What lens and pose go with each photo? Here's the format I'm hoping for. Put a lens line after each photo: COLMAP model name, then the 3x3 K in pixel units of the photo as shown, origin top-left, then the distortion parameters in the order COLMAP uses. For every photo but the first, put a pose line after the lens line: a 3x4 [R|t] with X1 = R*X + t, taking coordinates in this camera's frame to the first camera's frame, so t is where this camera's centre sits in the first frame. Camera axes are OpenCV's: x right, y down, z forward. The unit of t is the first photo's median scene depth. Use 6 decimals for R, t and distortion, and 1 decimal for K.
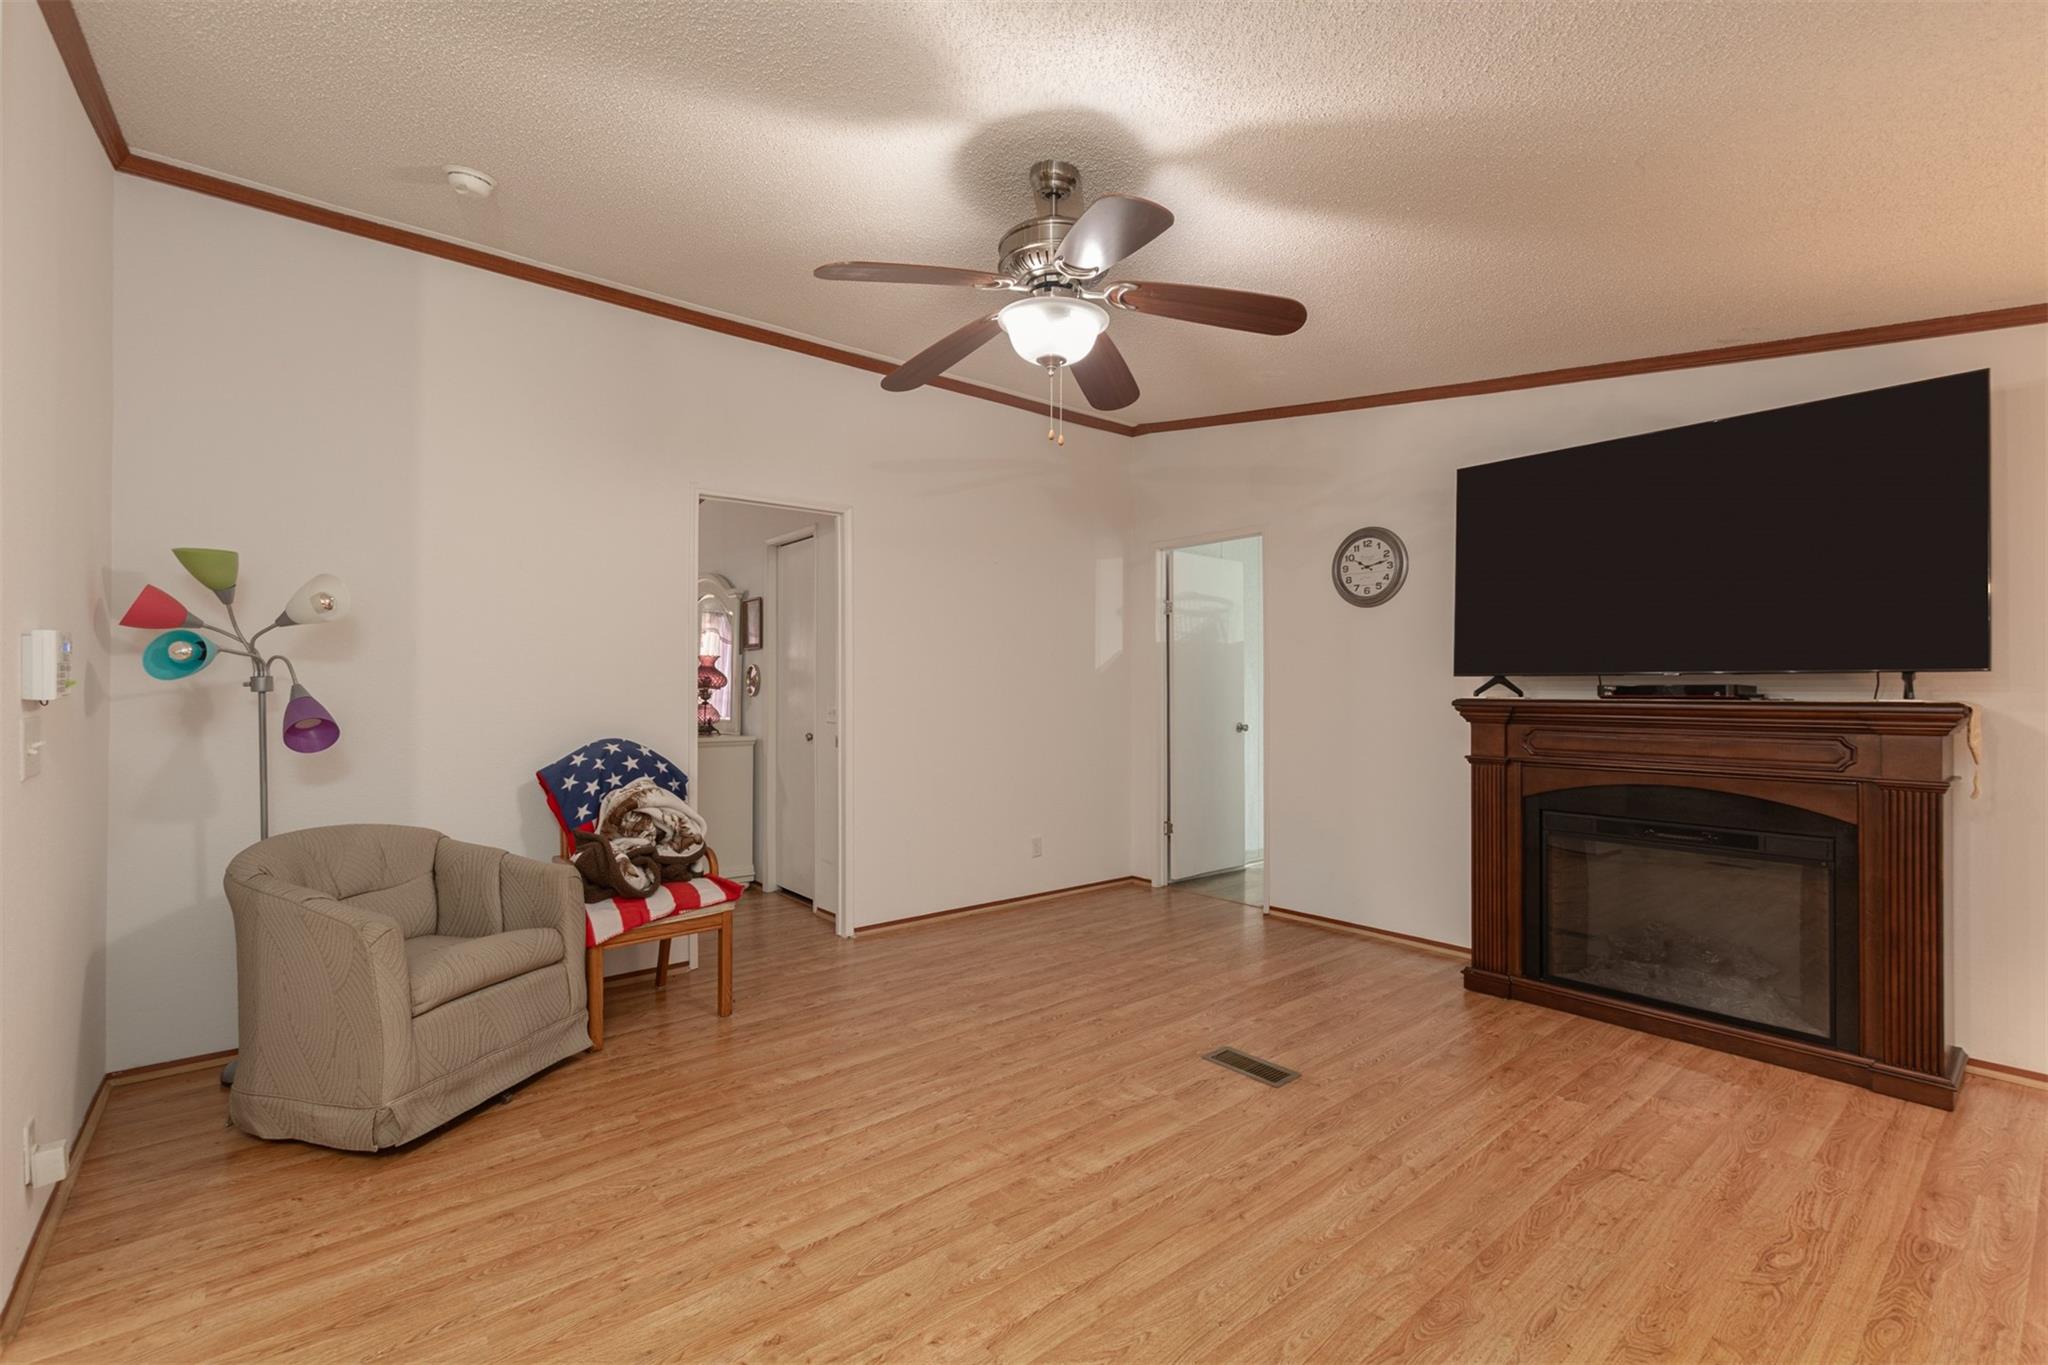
lens RADIAL K [[907.3, 0, 1019.8], [0, 907.3, 685.3], [0, 0, 1]] dist [0.000056, -0.000254]
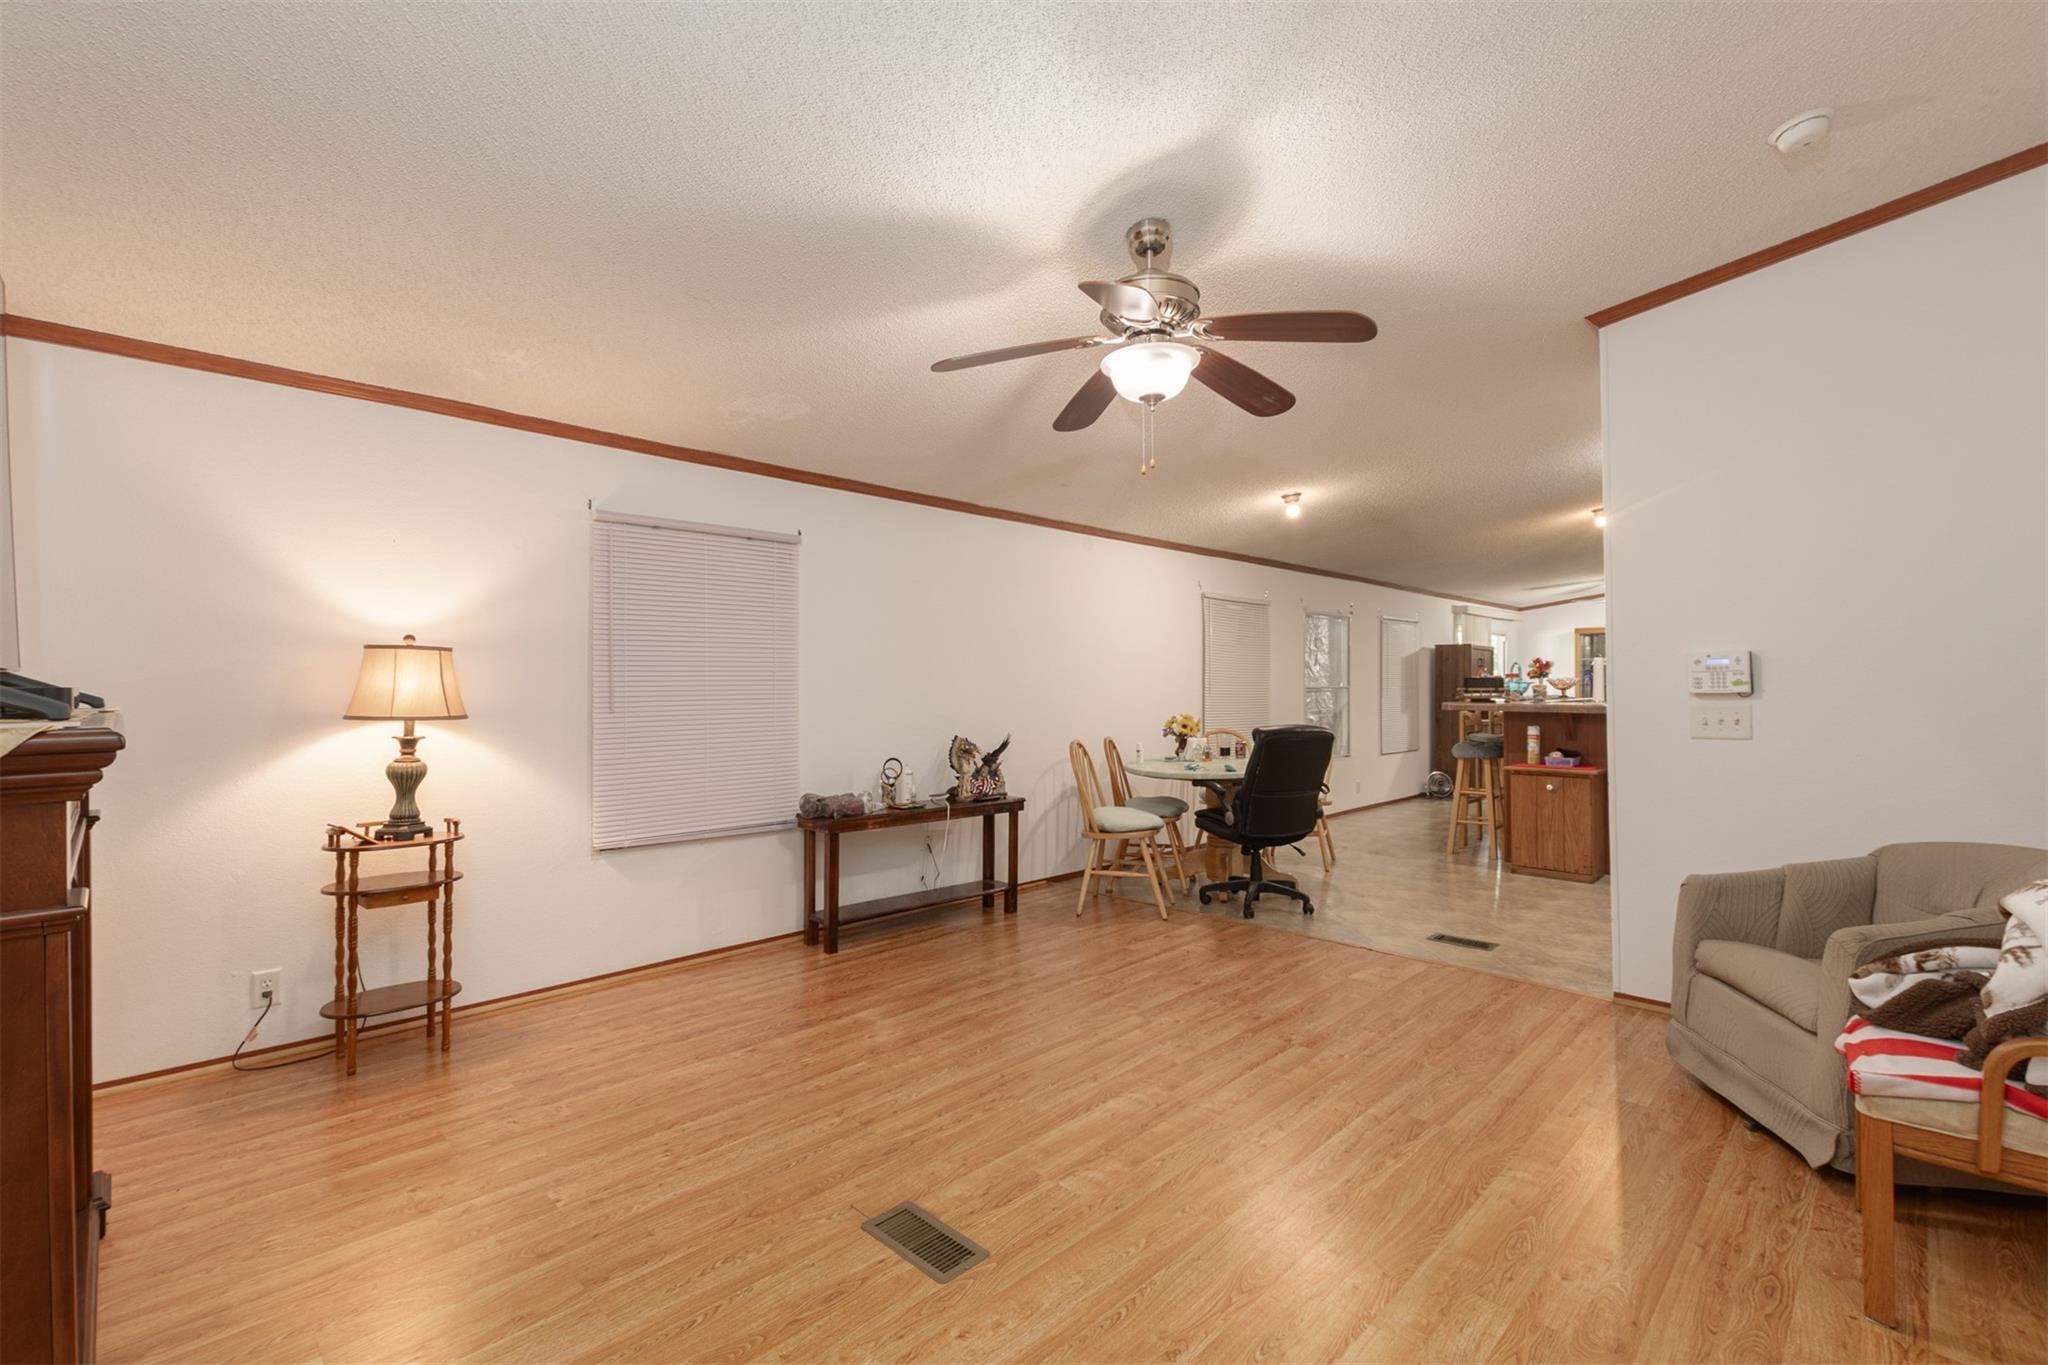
lens RADIAL K [[907.3, 0, 1028.8], [0, 907.3, 683.3], [0, 0, 1]] dist [0.000056, -0.000254]
pose [[-0.995313, 0.004457, -0.096600, 0.286815], [0.005122, 0.999965, -0.006640, 0.002587], [0.096567, -0.007104, -0.995301, 2.031669]]
